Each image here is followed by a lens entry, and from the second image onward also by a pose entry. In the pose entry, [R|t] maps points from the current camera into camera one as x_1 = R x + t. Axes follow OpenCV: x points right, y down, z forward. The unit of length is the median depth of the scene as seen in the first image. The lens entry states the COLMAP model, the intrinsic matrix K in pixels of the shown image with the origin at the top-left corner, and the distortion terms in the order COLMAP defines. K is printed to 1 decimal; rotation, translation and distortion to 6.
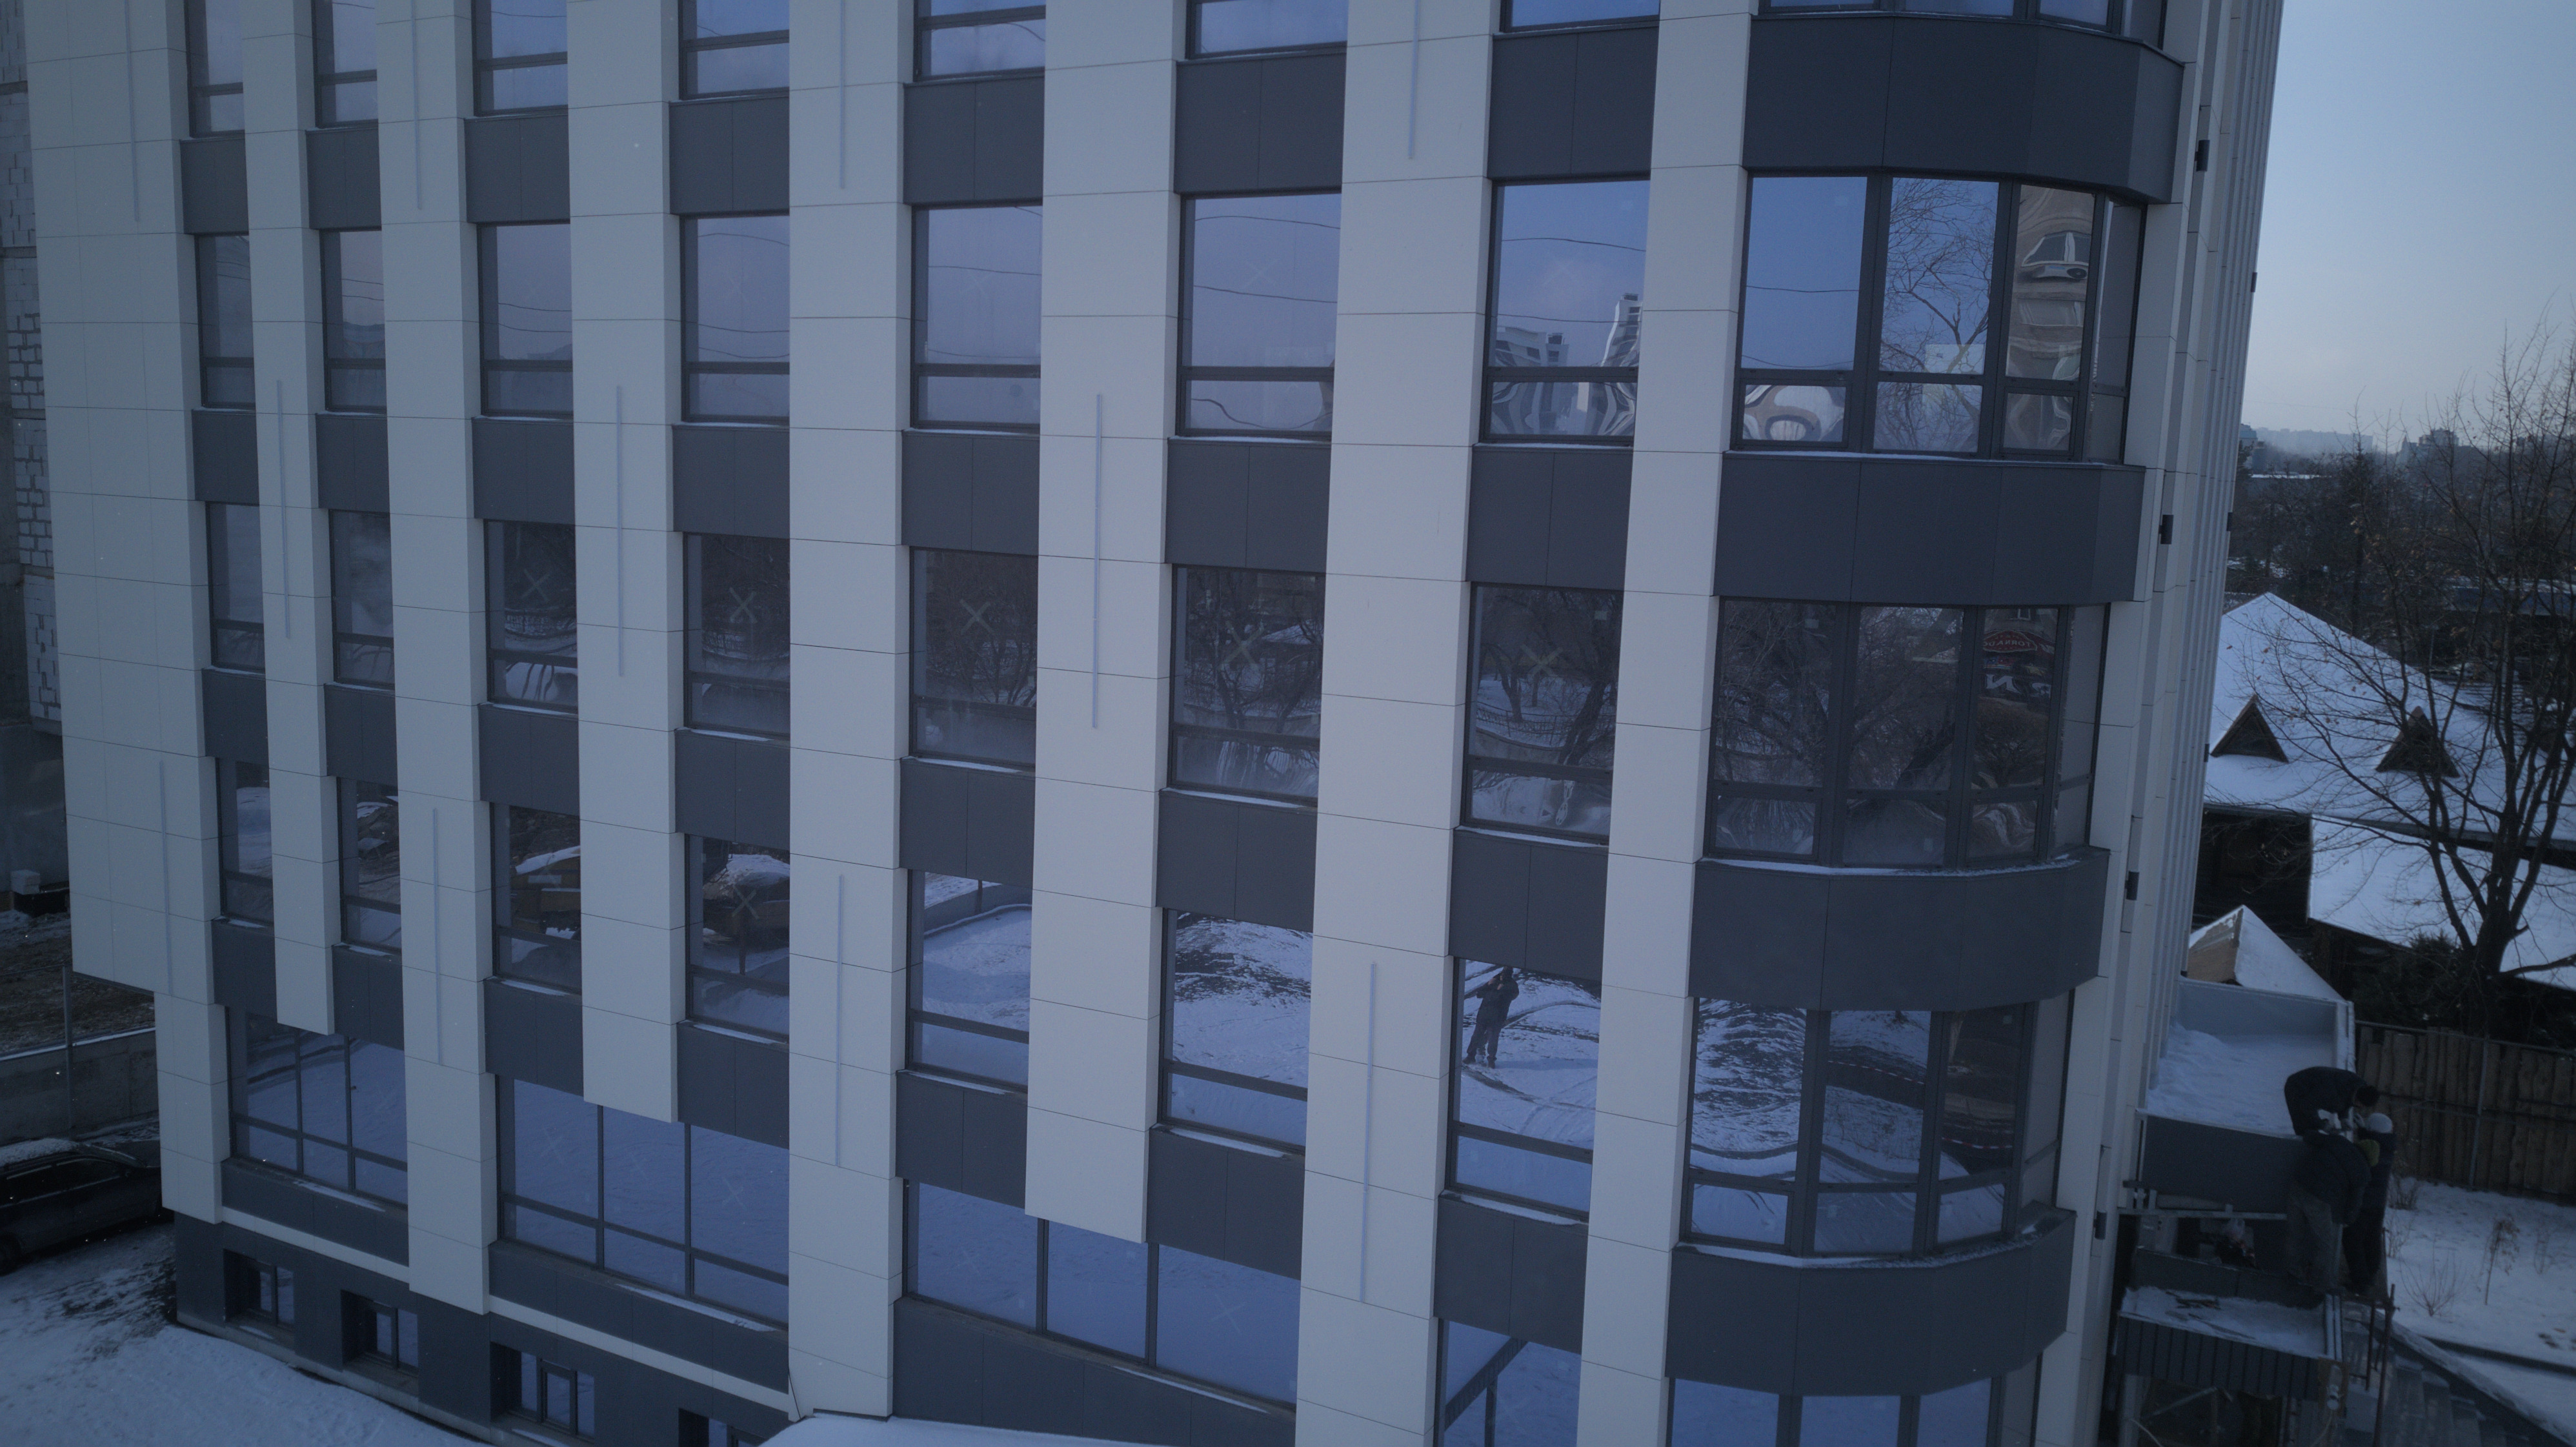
lens RADIAL K [[1946.9, 0, 1258.2], [0, 1946.9, 738.3], [0, 0, 1]] dist [0.005588, 0.005864]
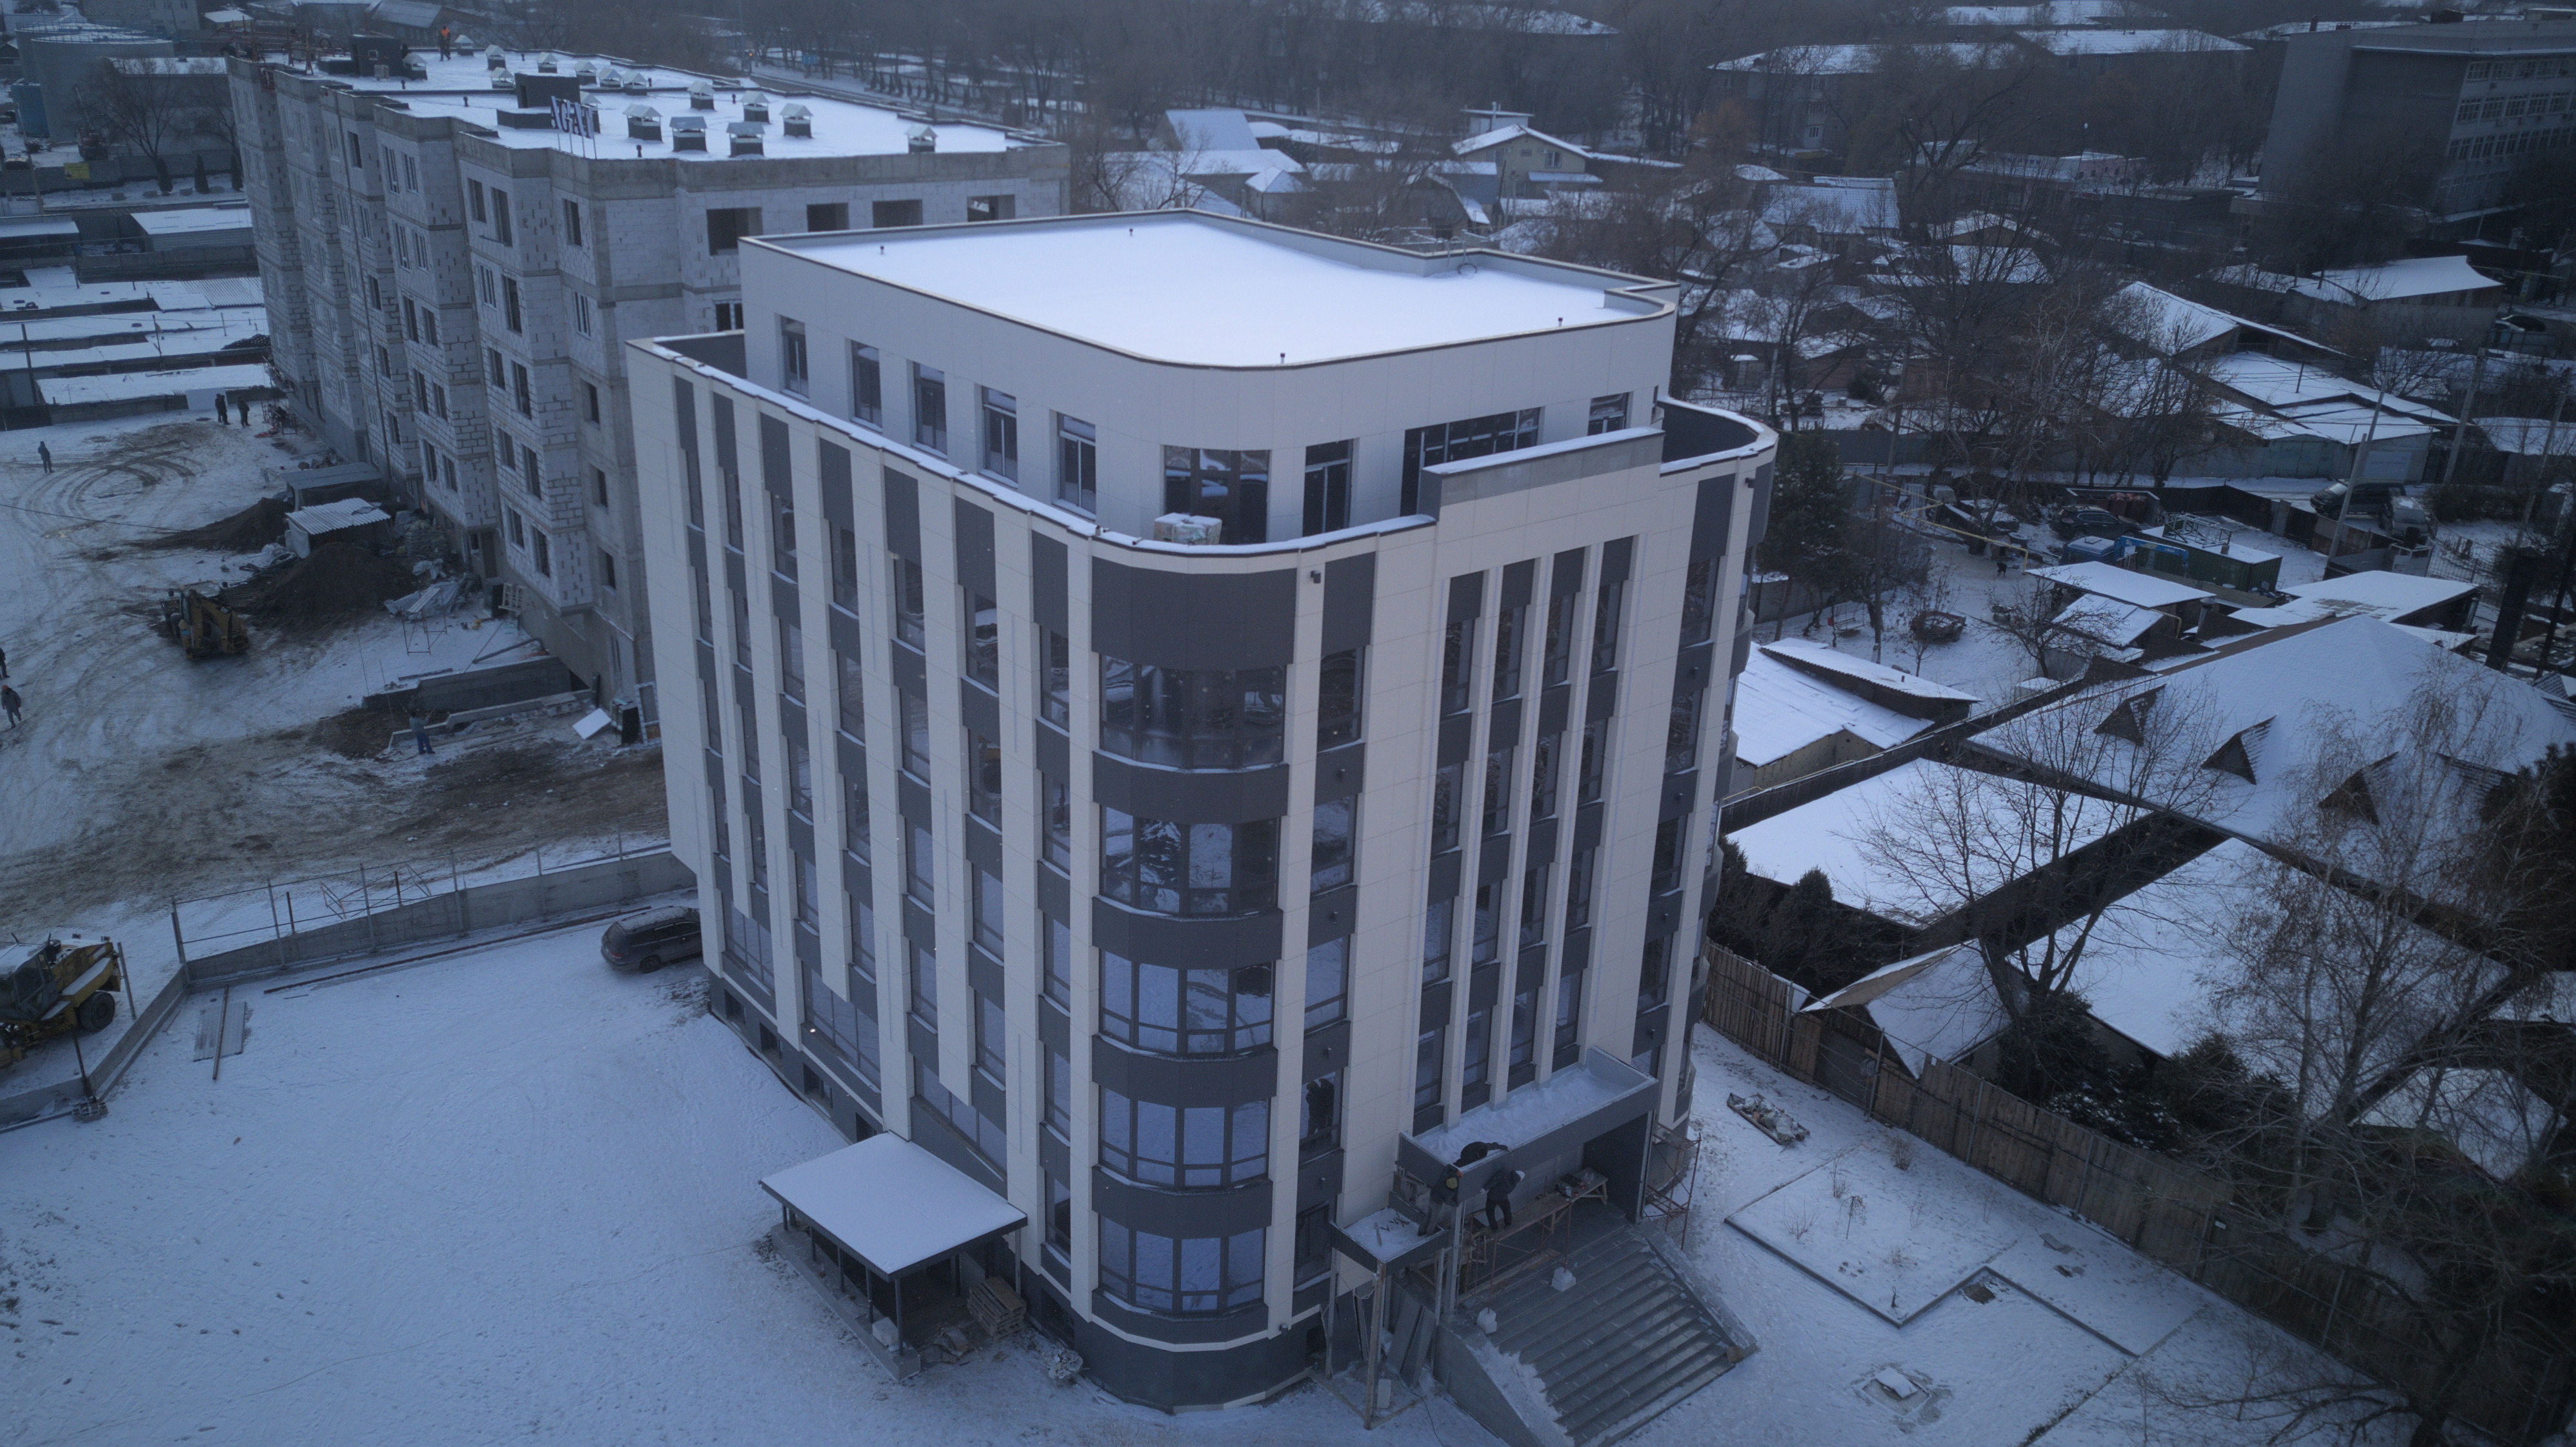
lens RADIAL K [[1946.9, 0, 1258.2], [0, 1946.9, 738.3], [0, 0, 1]] dist [0.005588, 0.005864]
pose [[0.924965, 0.138003, -0.354111, 0.951678], [-0.053189, 0.969580, 0.238926, -0.704484], [0.376312, -0.202163, 0.904168, -0.886776]]
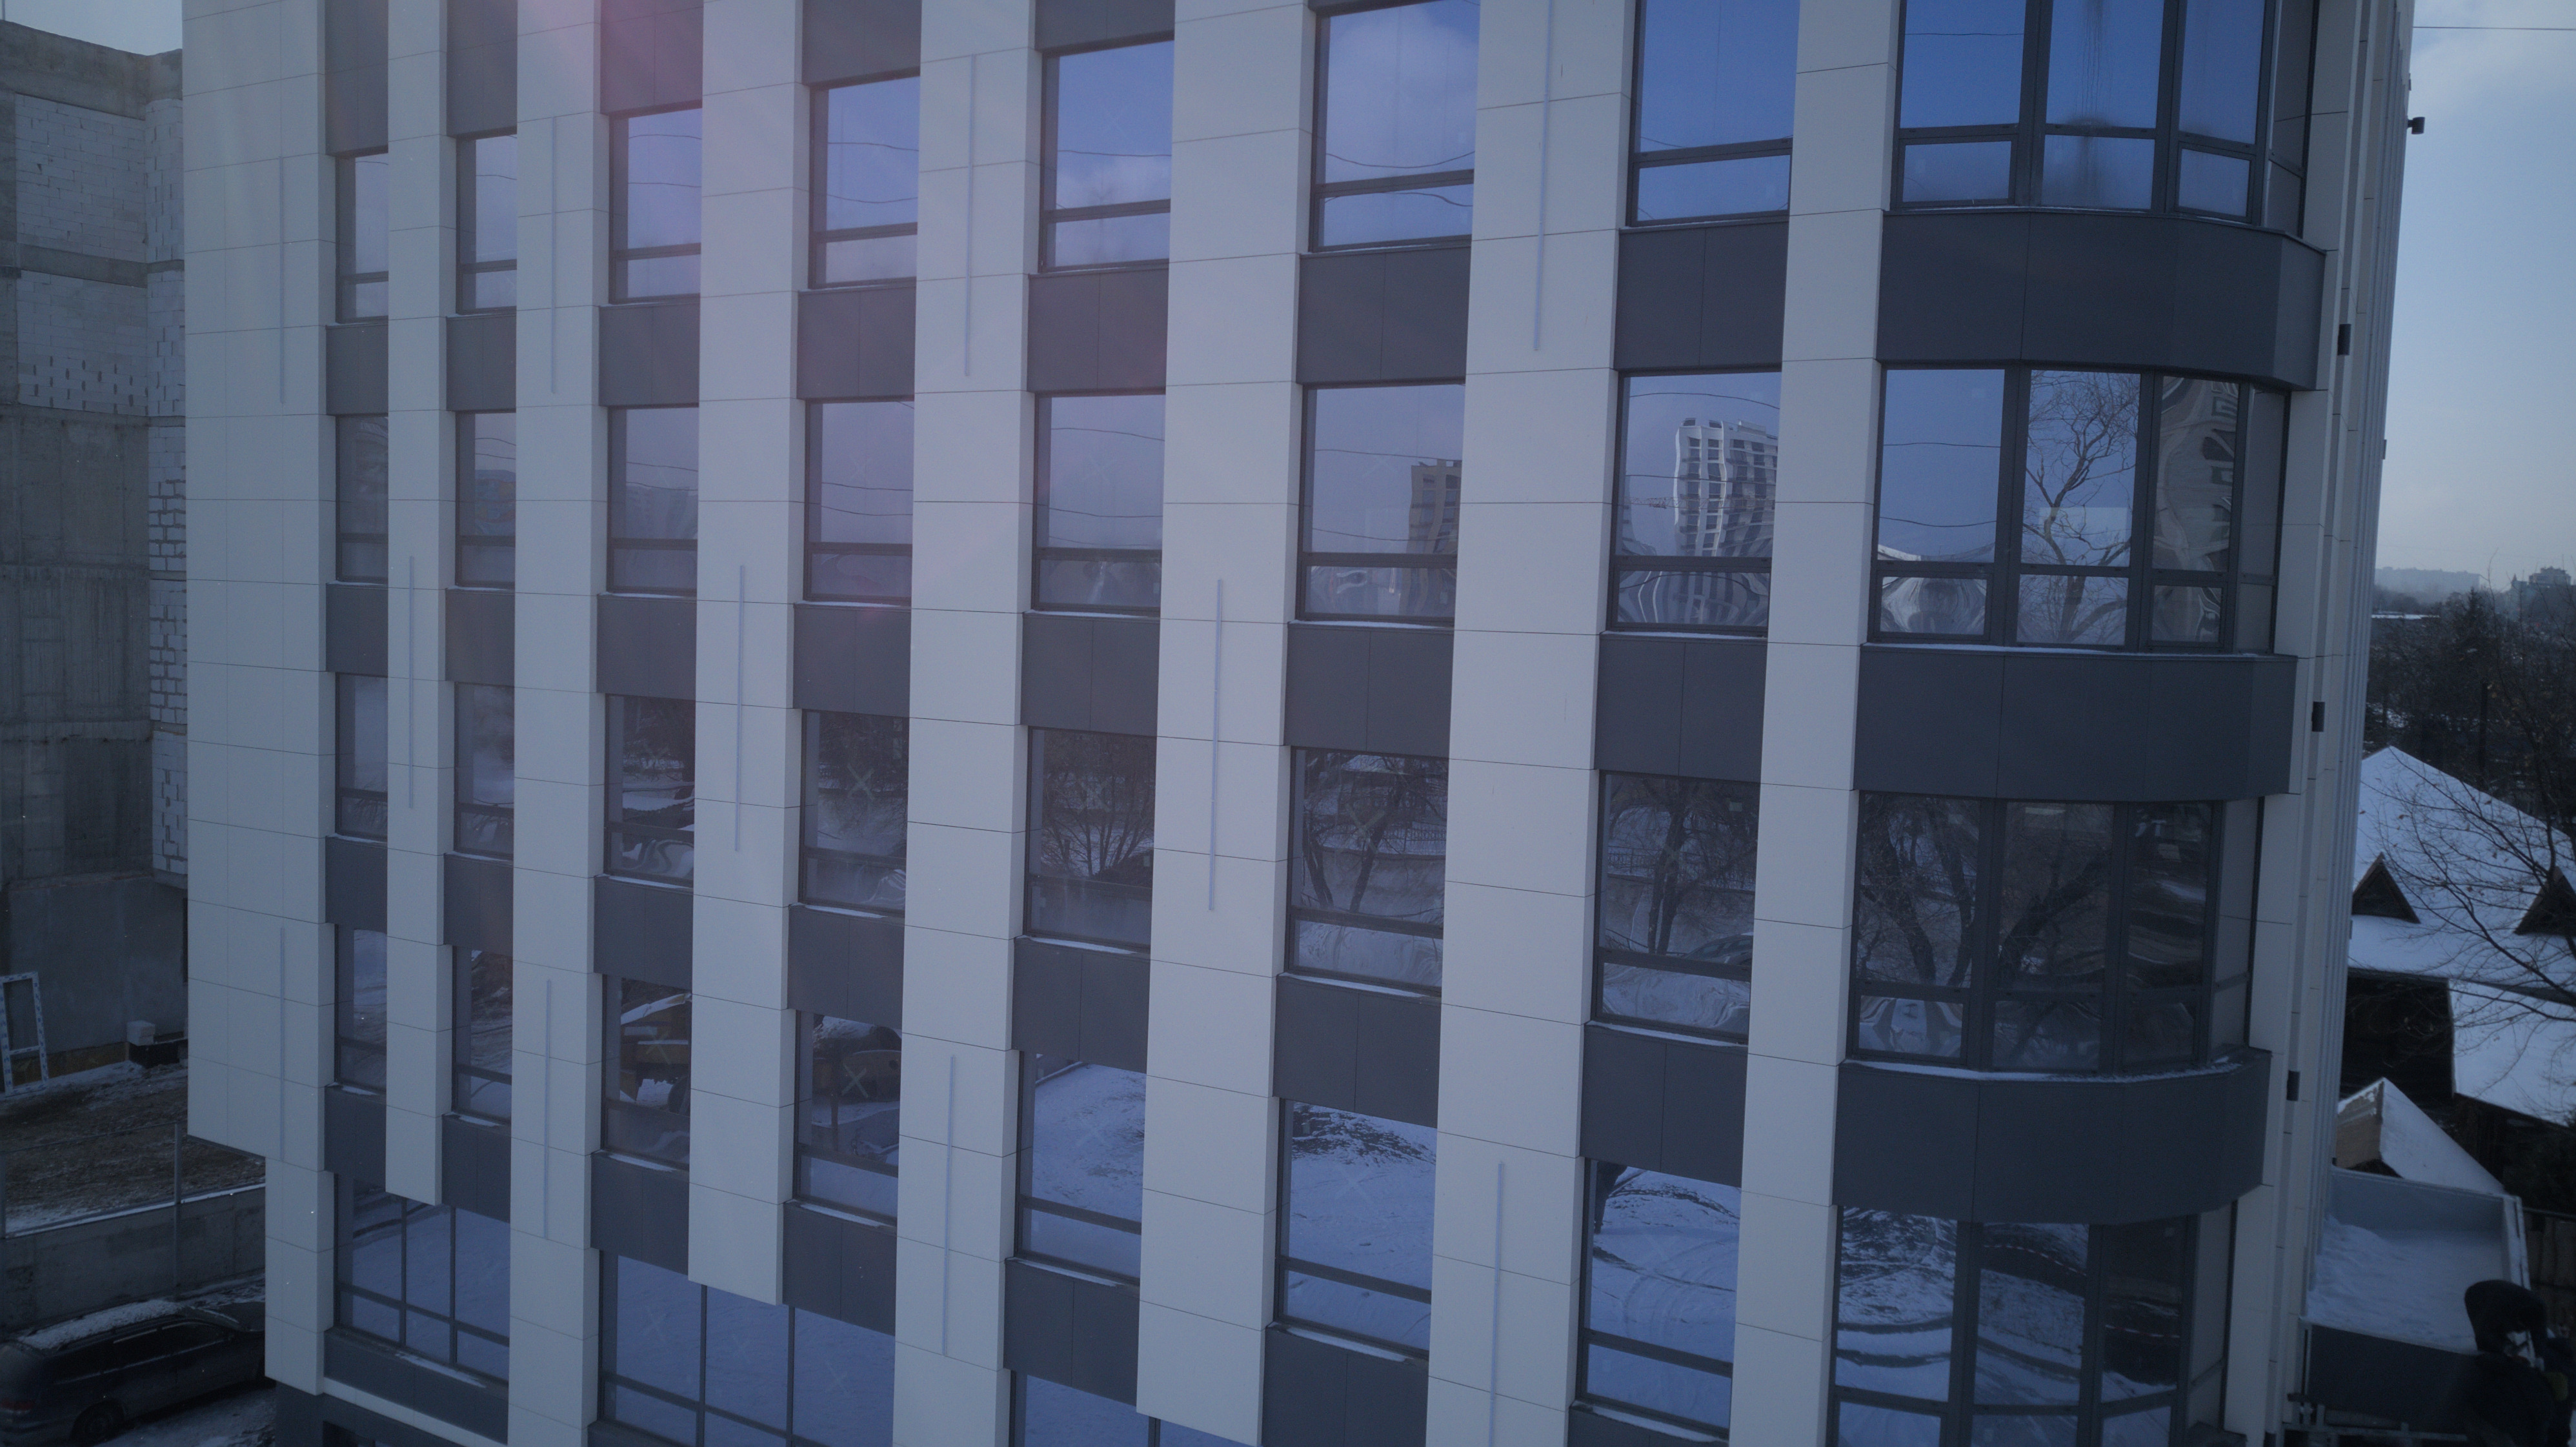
lens RADIAL K [[1946.9, 0, 1258.2], [0, 1946.9, 738.3], [0, 0, 1]] dist [0.005588, 0.005864]
pose [[0.999054, 0.002014, -0.043443, -0.015352], [-0.005078, 0.997497, -0.070527, -0.020405], [0.043193, 0.070681, 0.996563, 0.008212]]
